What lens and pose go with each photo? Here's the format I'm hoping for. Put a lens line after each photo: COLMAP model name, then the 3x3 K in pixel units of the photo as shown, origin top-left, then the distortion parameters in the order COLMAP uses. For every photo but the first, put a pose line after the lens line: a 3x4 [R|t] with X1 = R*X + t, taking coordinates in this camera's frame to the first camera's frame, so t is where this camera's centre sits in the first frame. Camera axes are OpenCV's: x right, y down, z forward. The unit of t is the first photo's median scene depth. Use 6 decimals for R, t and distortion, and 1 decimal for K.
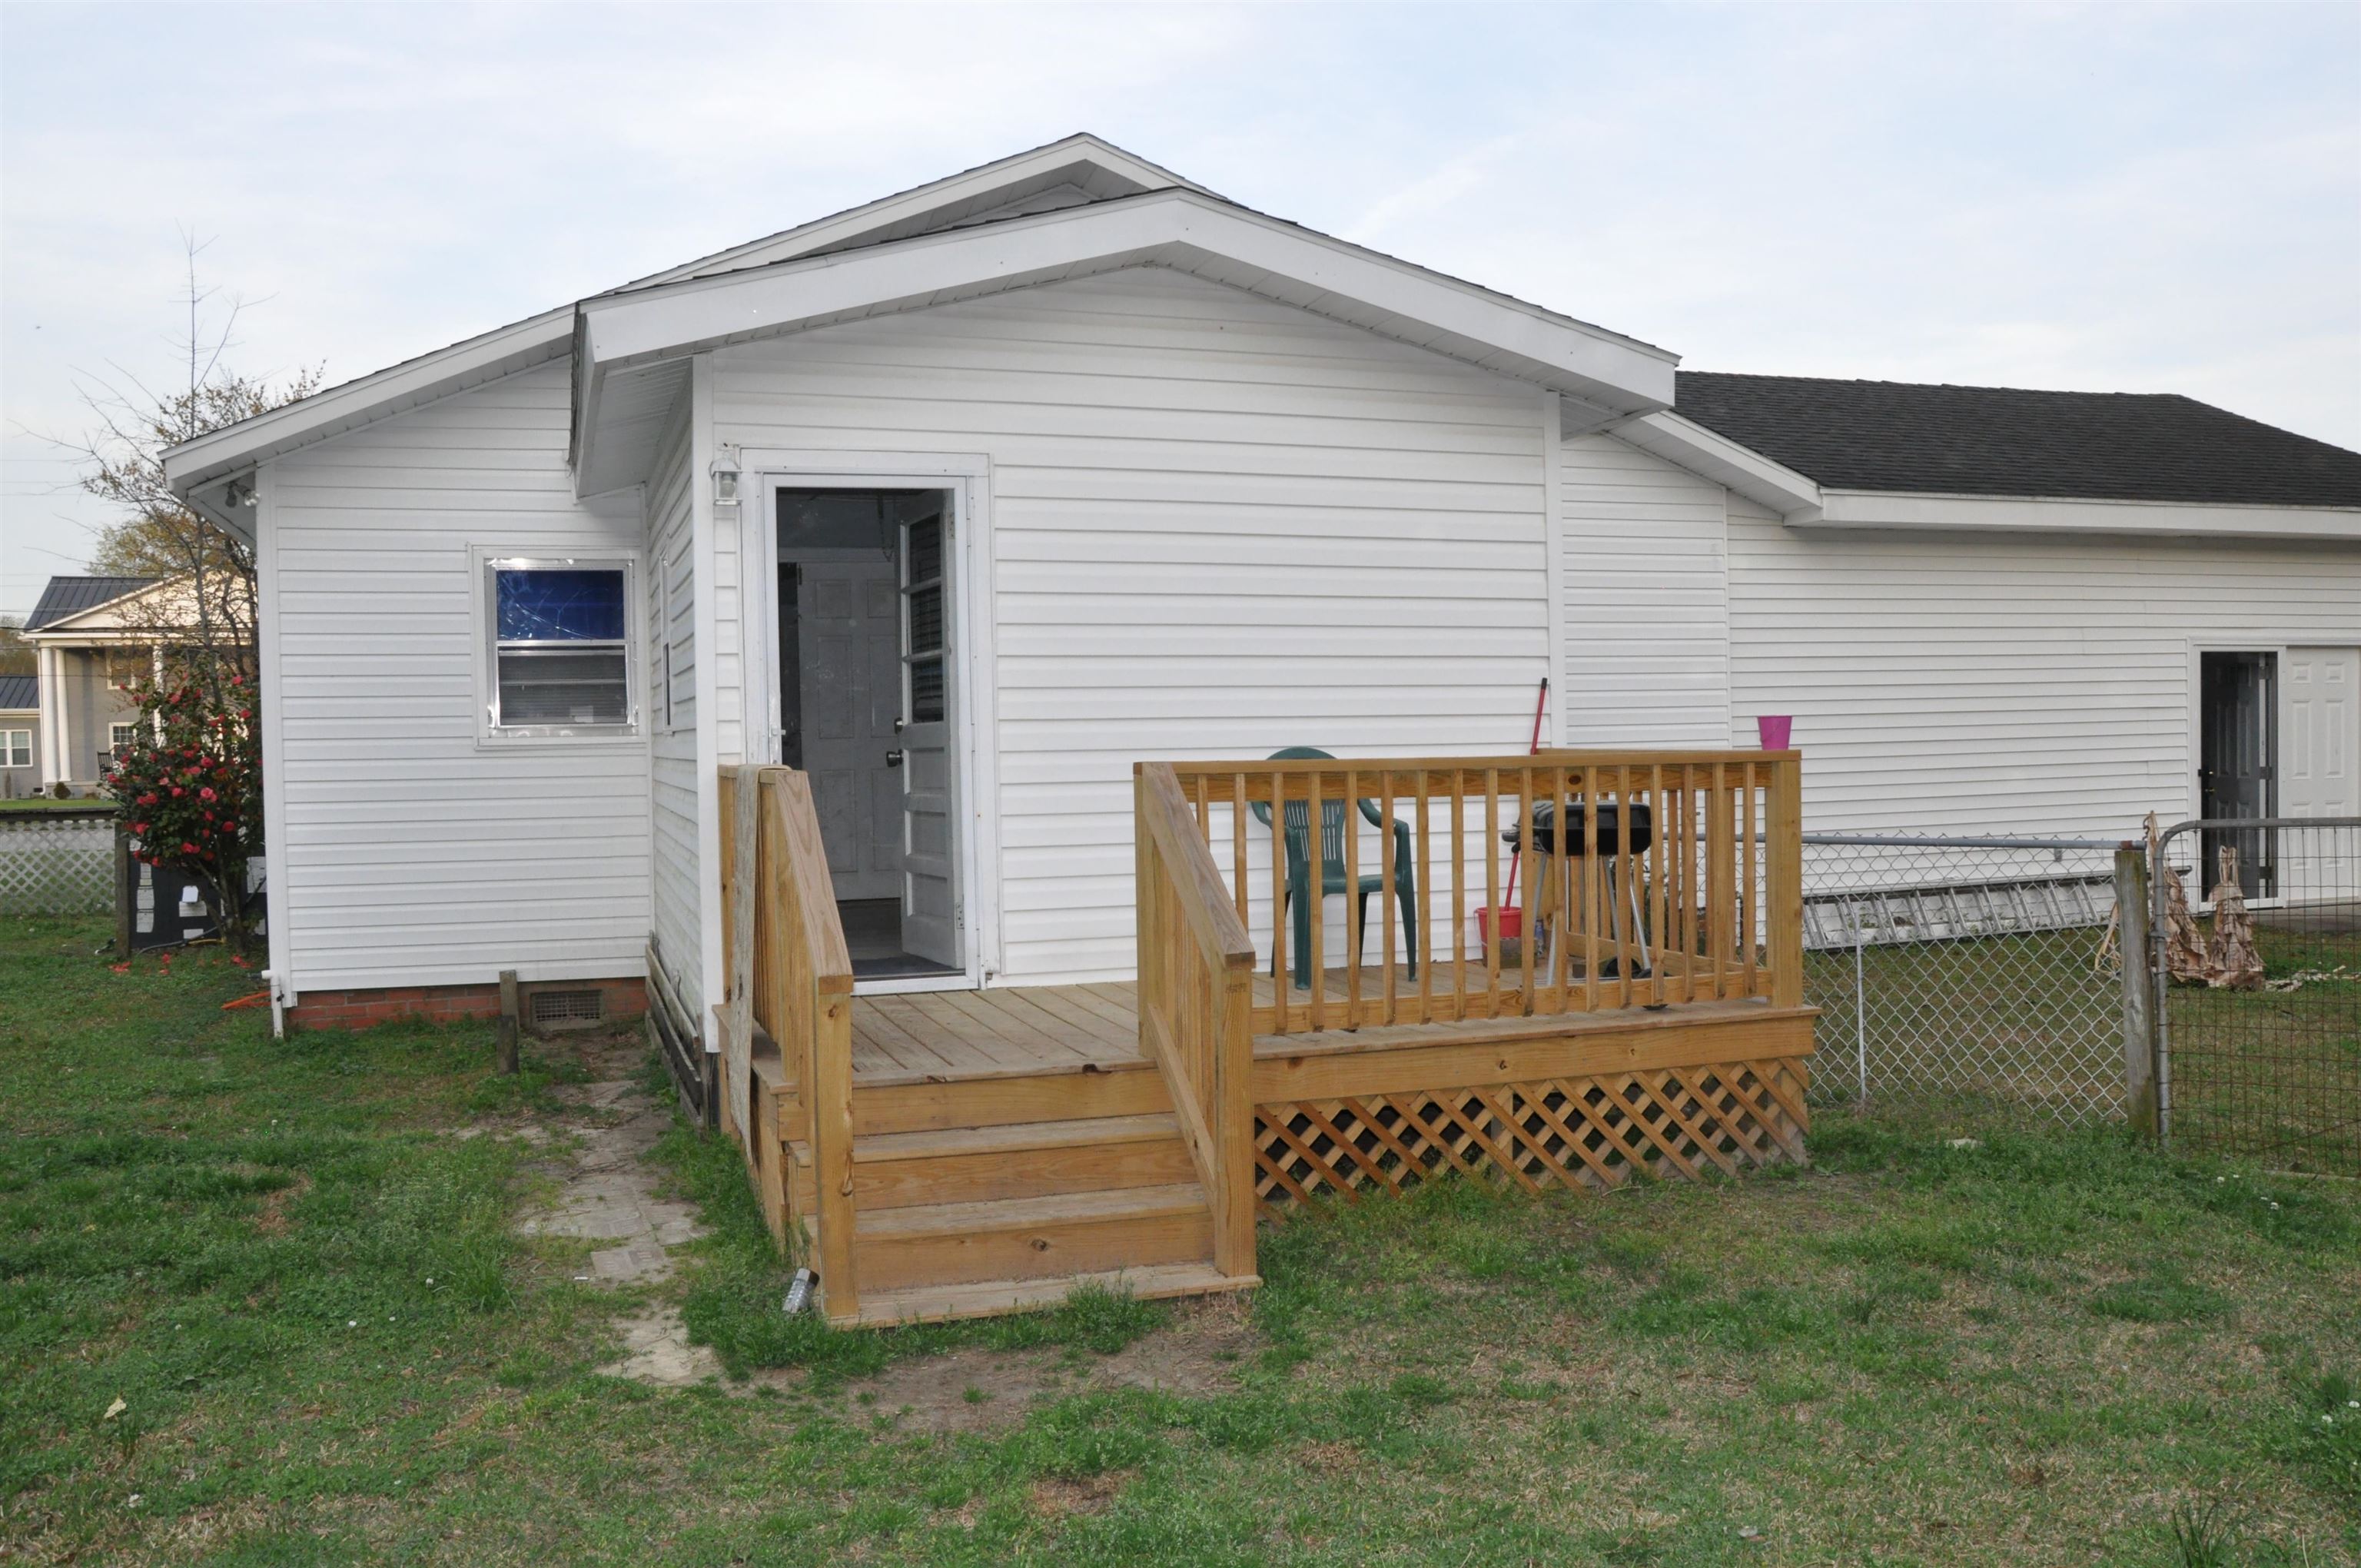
lens RADIAL K [[1956.4, 0, 1175.1], [0, 1956.4, 797.5], [0, 0, 1]] dist [-0.135027, 0.139522]
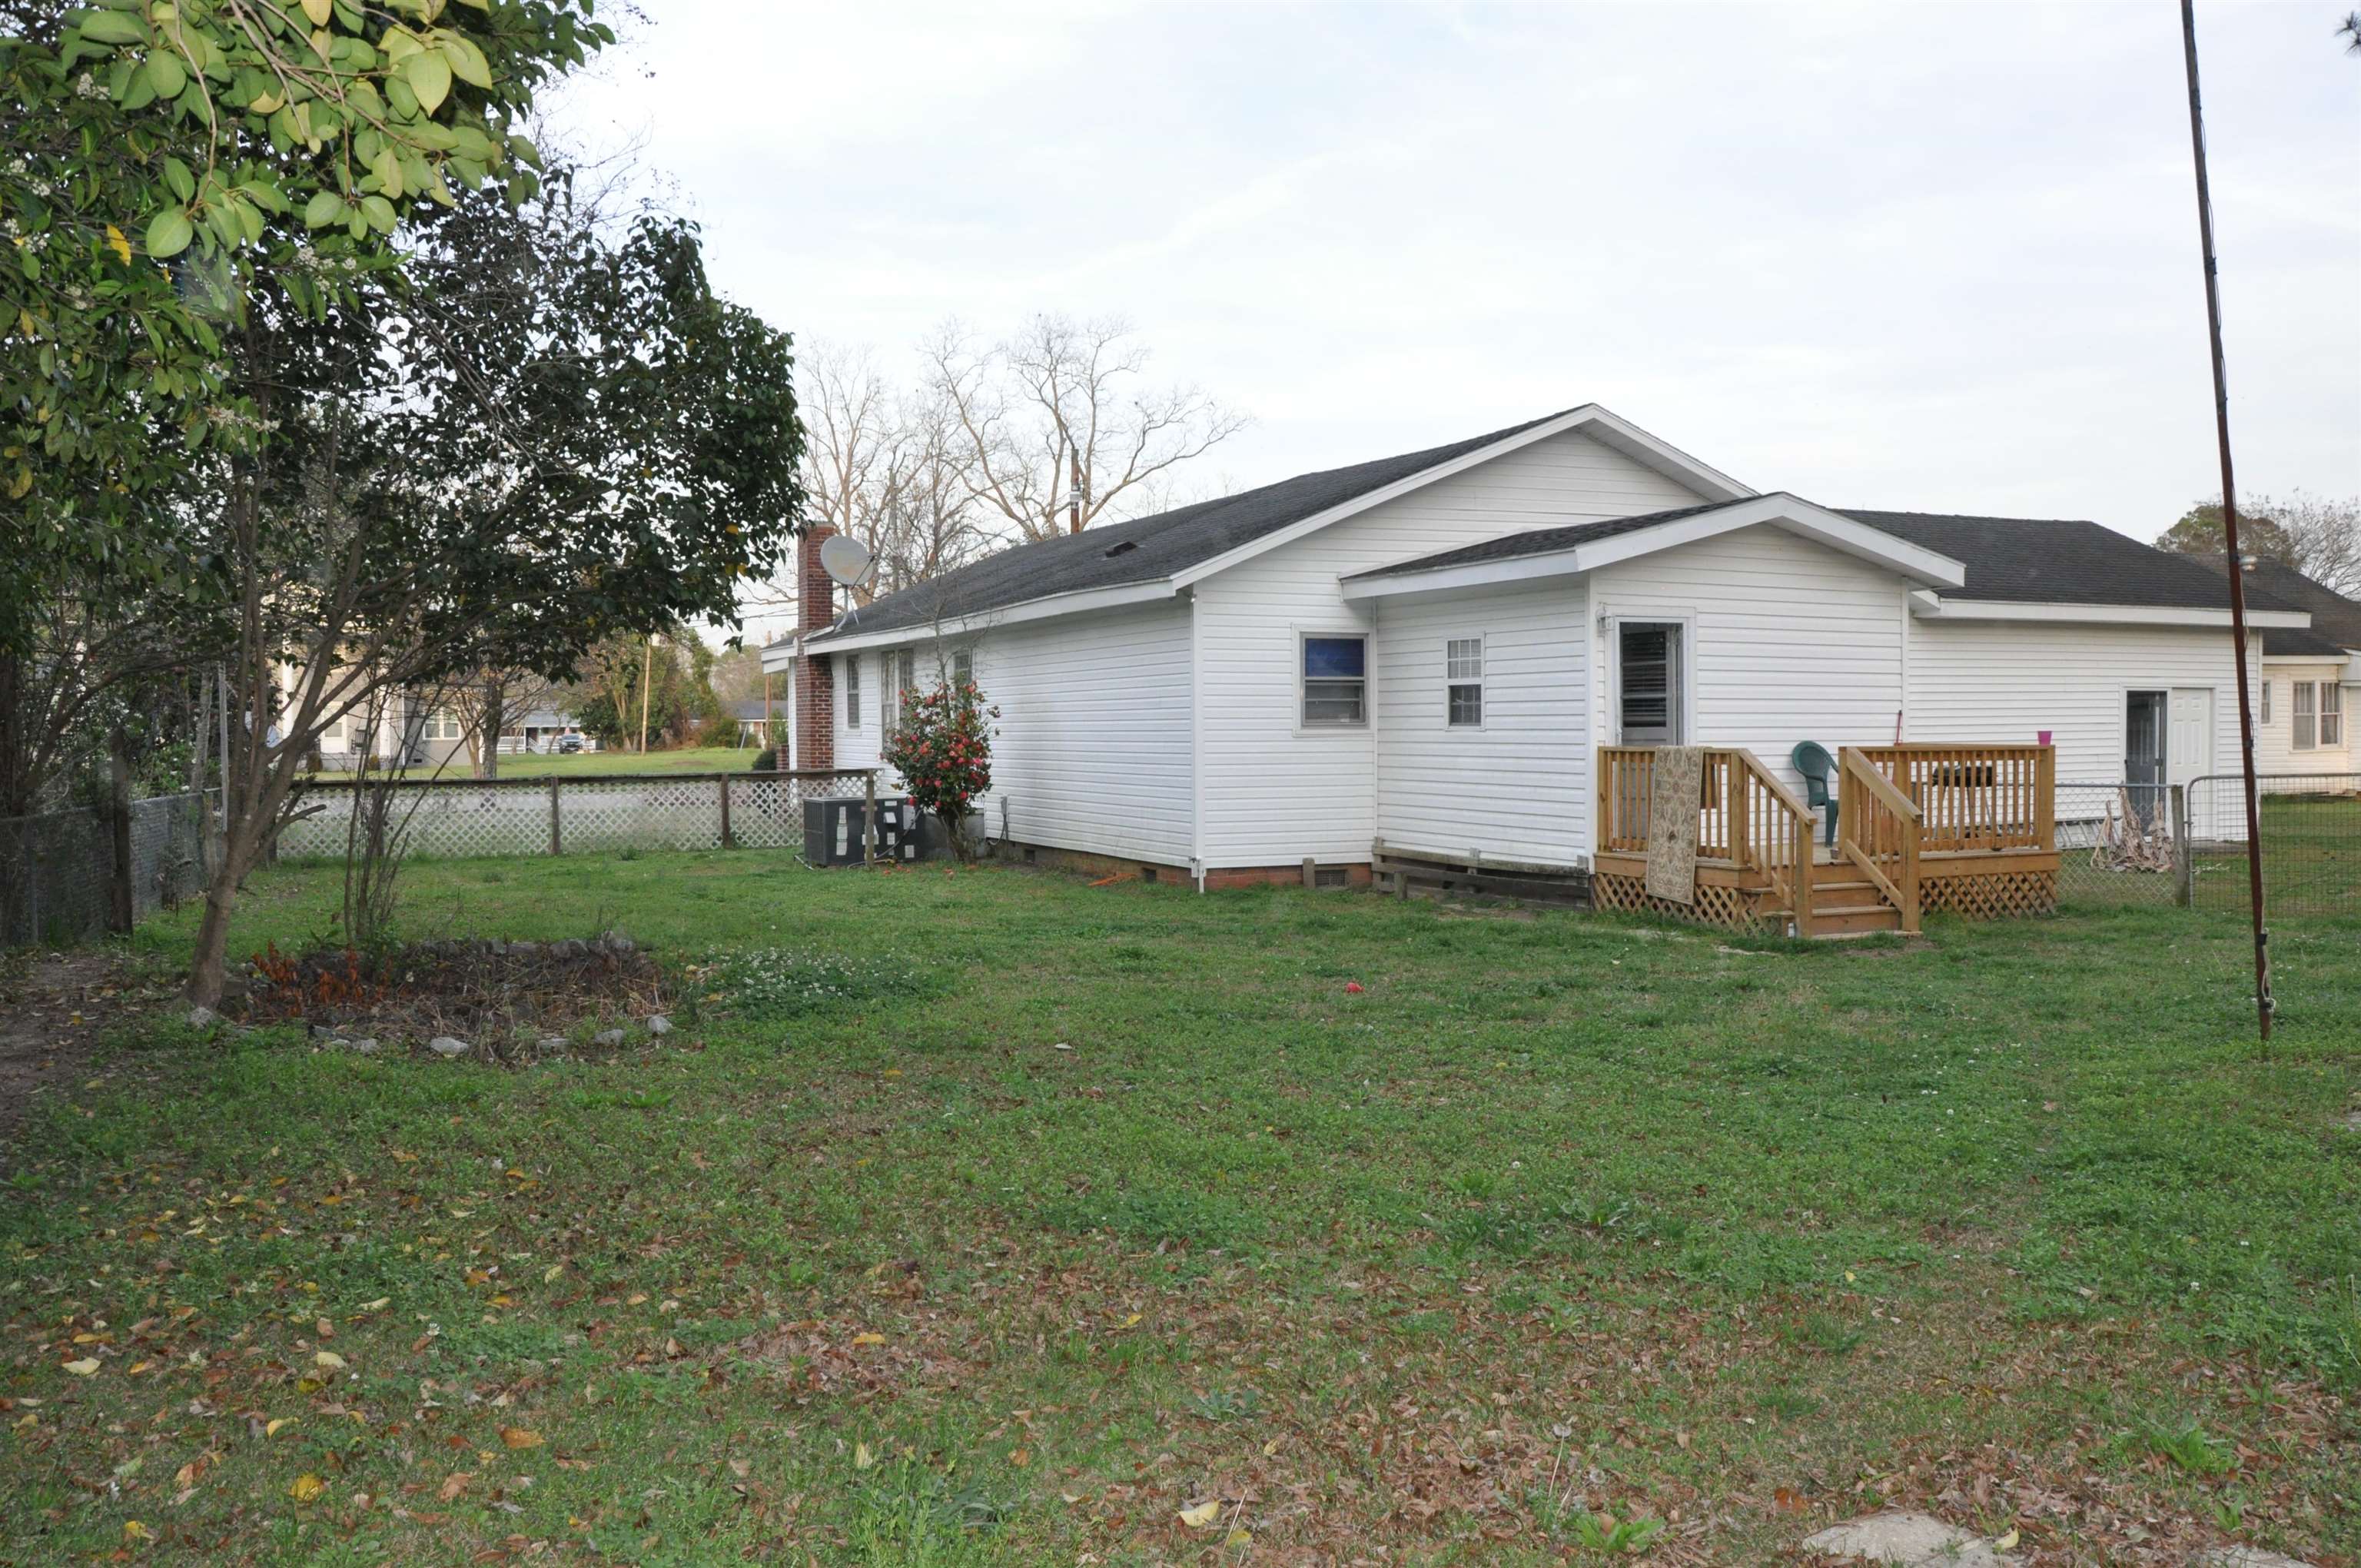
lens RADIAL K [[1956.4, 0, 1186.2], [0, 1956.4, 786.2], [0, 0, 1]] dist [-0.135027, 0.139522]
pose [[0.993641, 0.008516, 0.112268, -0.664167], [-0.008344, 0.999963, -0.002000, 0.026660], [-0.112281, 0.001050, 0.993676, -0.820226]]
